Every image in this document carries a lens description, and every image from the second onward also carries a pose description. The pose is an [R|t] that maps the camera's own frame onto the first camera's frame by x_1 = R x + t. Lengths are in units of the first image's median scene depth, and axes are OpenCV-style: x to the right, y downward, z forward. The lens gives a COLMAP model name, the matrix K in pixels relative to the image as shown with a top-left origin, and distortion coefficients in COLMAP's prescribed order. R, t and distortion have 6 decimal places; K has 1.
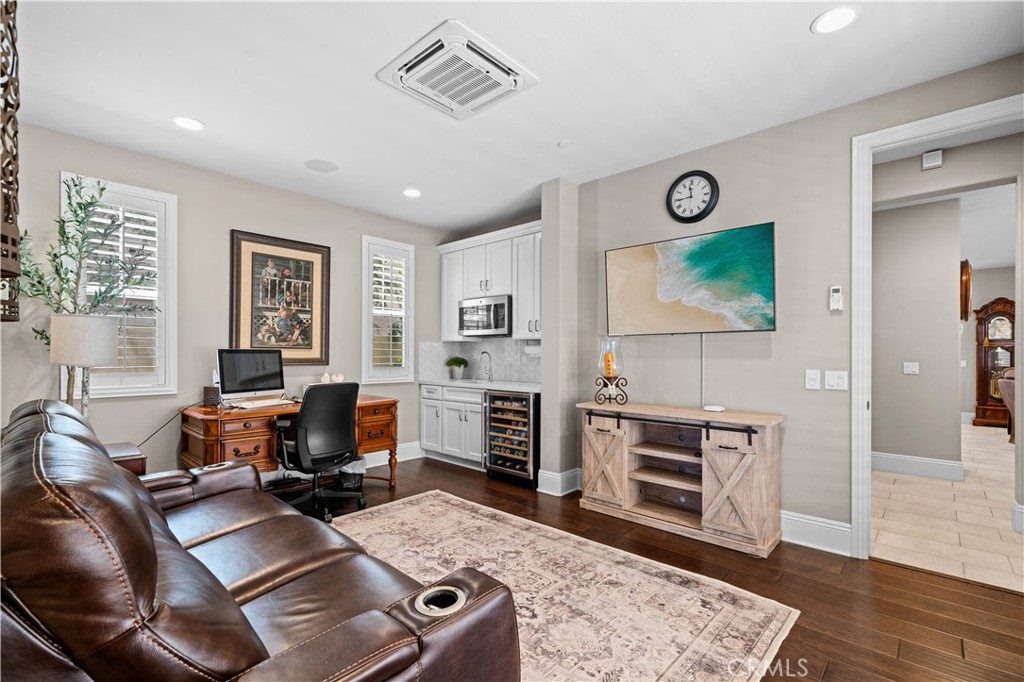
lens RADIAL K [[454.0, 0, 513.9], [0, 454.0, 363.4], [0, 0, 1]] dist [0.001086, 0.000053]
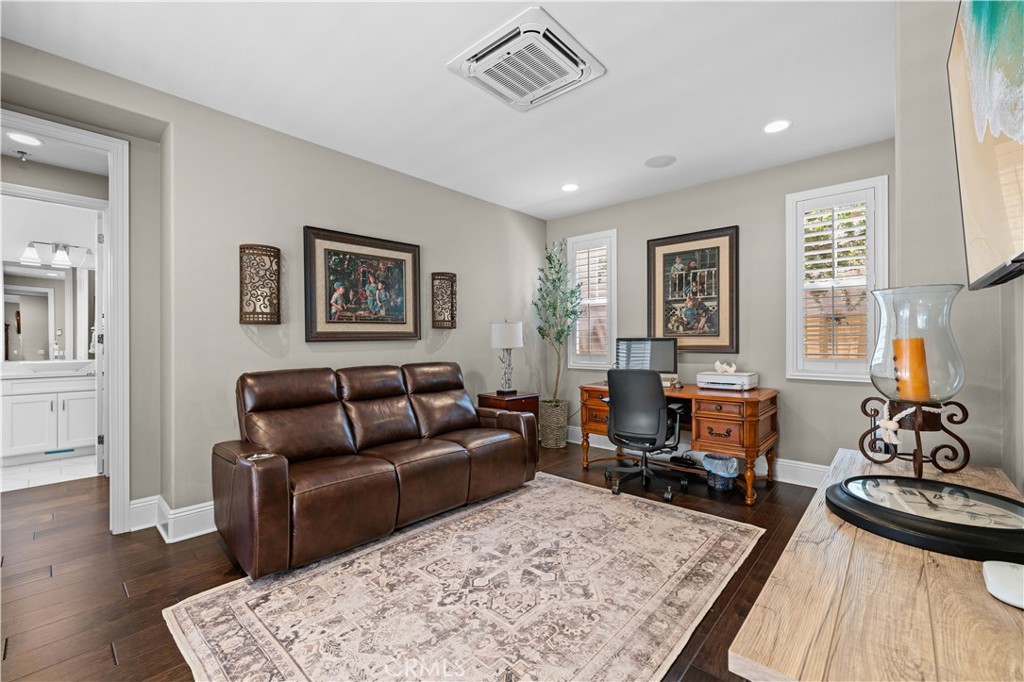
lens RADIAL K [[430.7, 0, 511.9], [0, 430.7, 346.9], [0, 0, 1]] dist [-0.003288, -0.000395]
pose [[0.002491, 0.008660, -0.999959, 0.513675], [-0.018174, 0.999798, 0.008613, -0.009660], [0.999832, 0.018152, 0.002648, 0.595900]]
